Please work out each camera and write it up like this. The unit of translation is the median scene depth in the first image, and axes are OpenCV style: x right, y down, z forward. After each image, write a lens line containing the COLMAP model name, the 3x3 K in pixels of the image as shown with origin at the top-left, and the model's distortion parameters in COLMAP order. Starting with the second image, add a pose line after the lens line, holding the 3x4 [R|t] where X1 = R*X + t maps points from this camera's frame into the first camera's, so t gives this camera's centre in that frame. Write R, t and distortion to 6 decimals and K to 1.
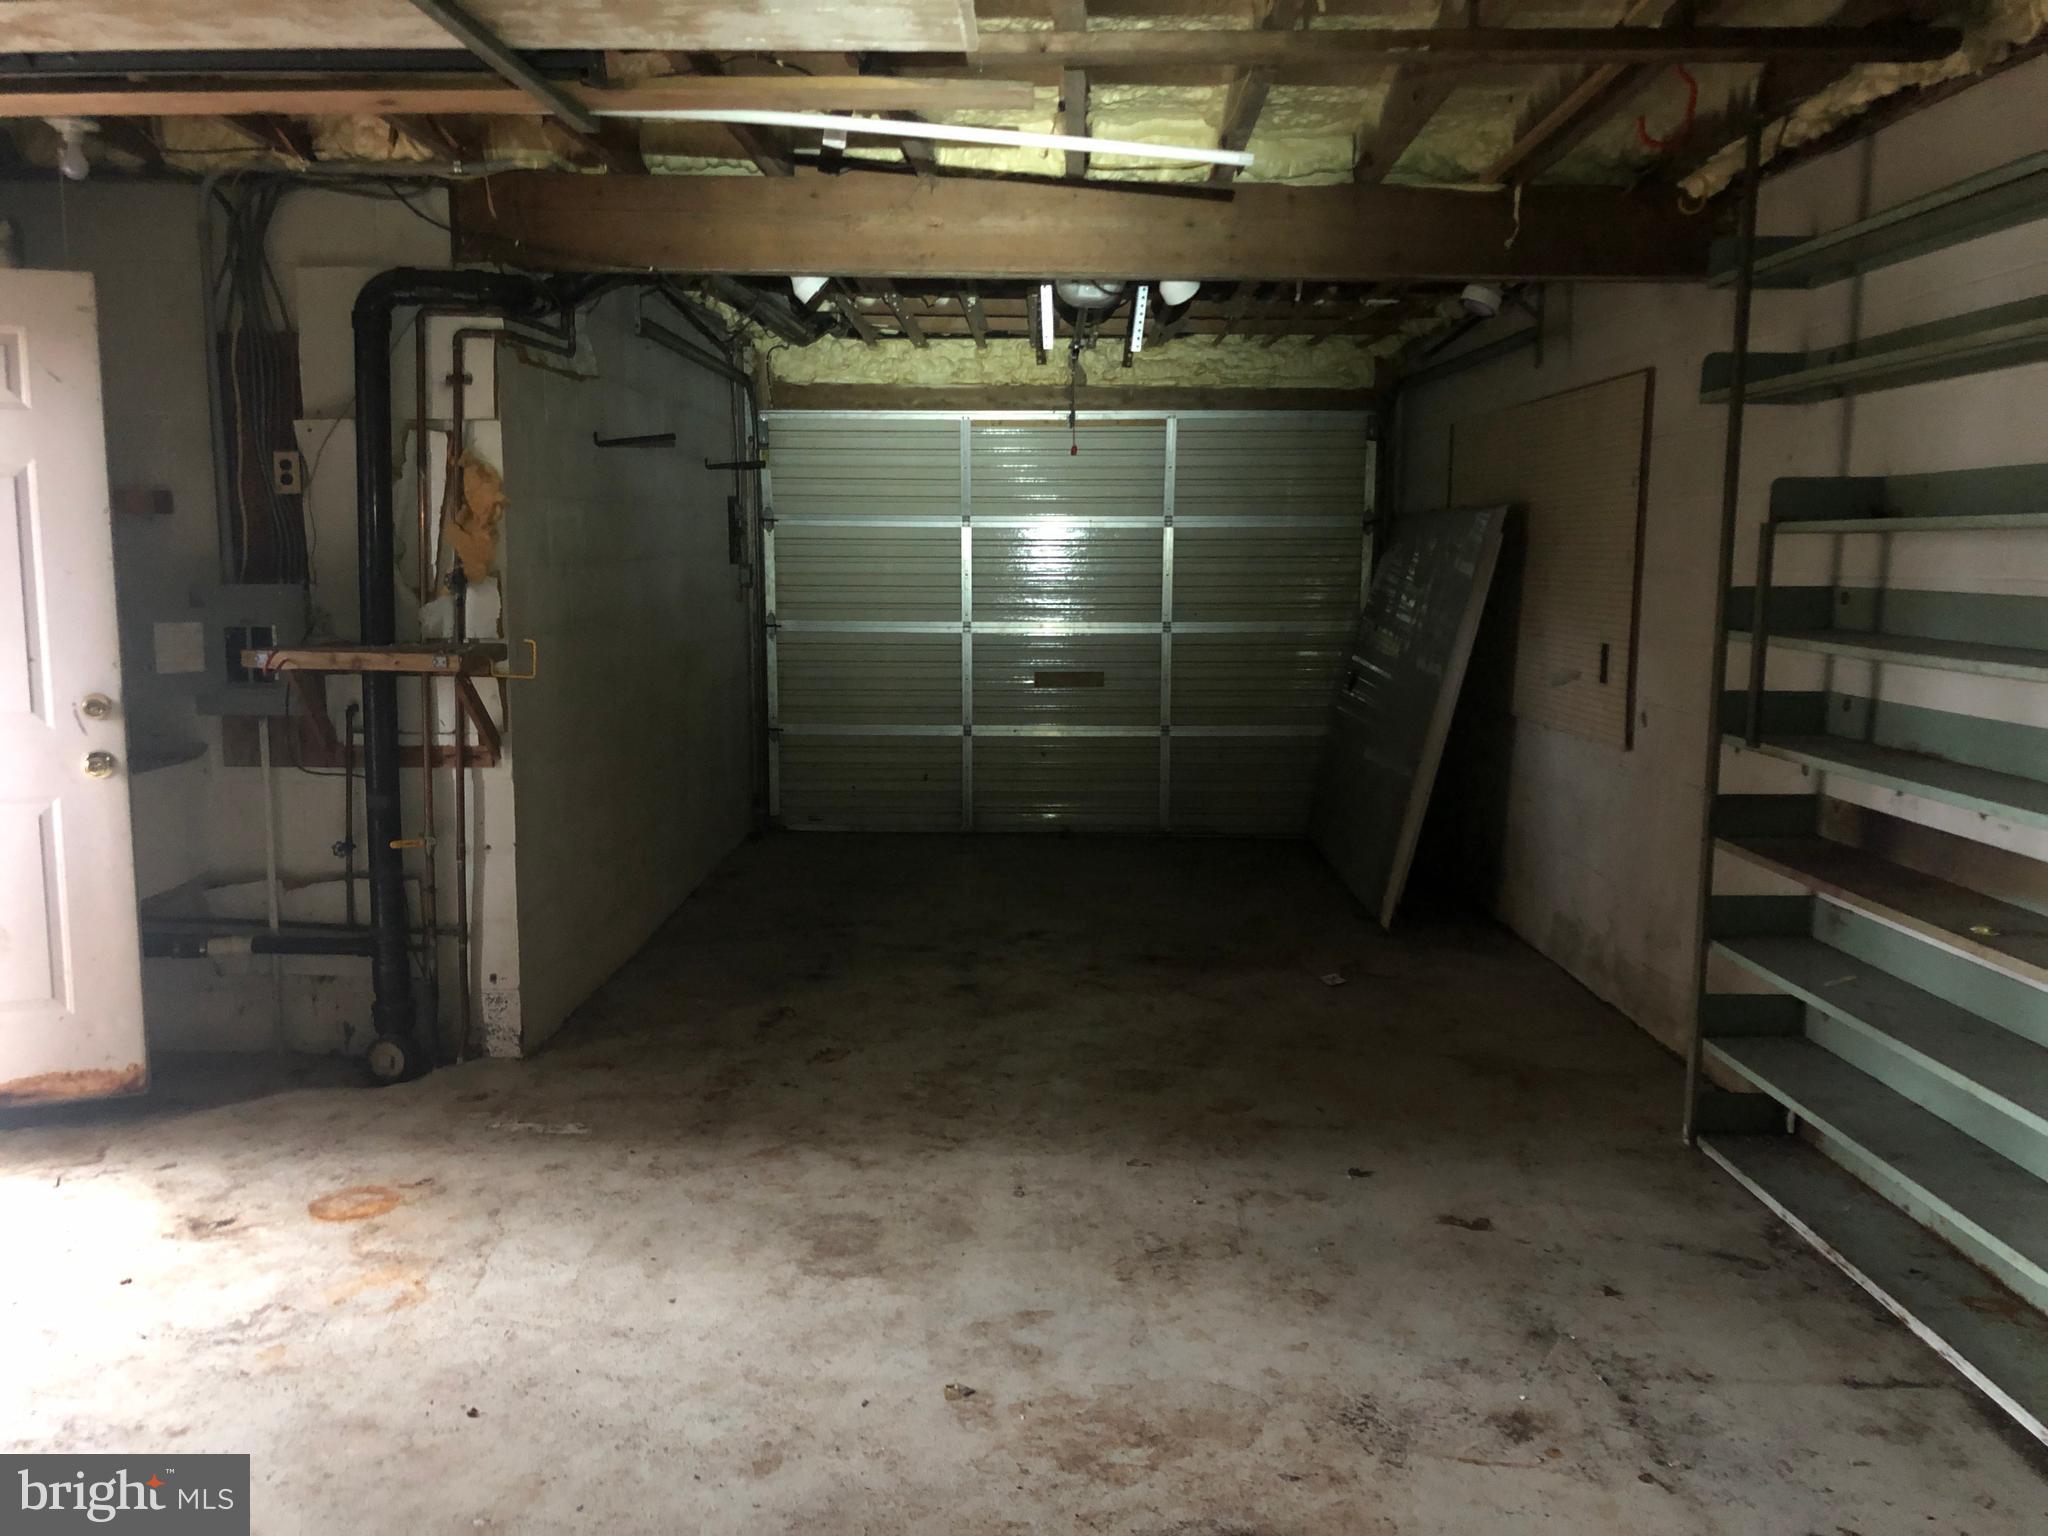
lens RADIAL K [[1682.9, 0, 1028.7], [0, 1682.9, 773.5], [0, 0, 1]] dist [0.012272, 0.007937]
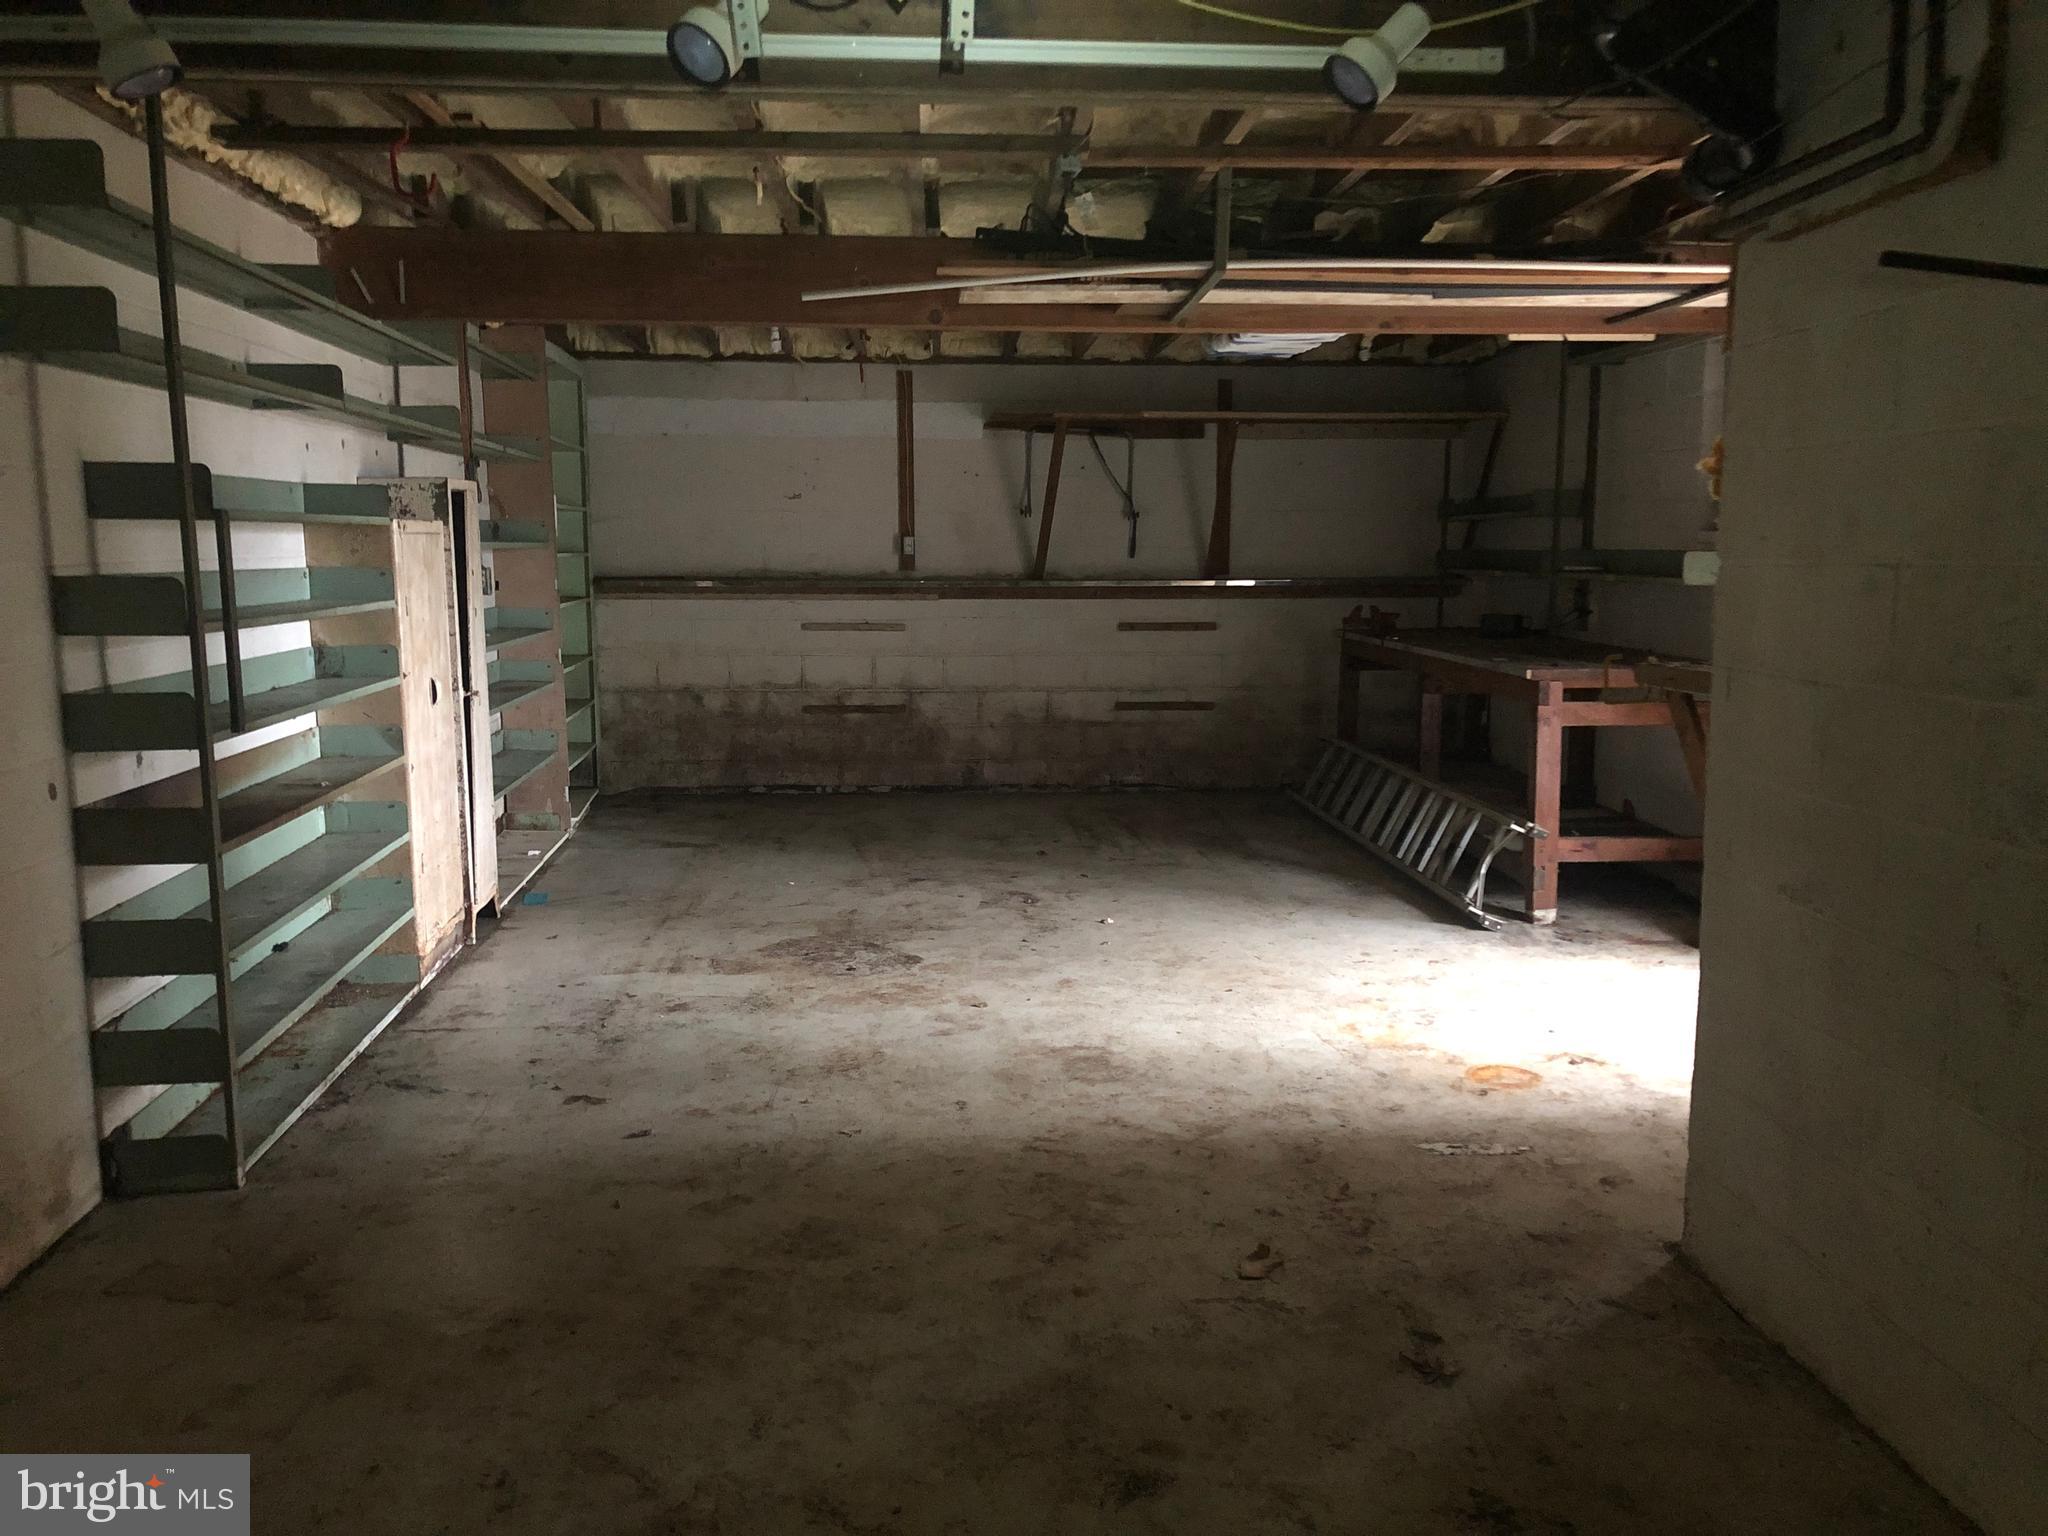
lens RADIAL K [[1682.9, 0, 1031.2], [0, 1682.9, 765.7], [0, 0, 1]] dist [0.012272, 0.007937]
pose [[-0.996099, 0.009577, -0.087727, 0.049242], [-0.013778, 0.965025, 0.261794, -0.295597], [0.087166, 0.261982, -0.961128, 2.229696]]
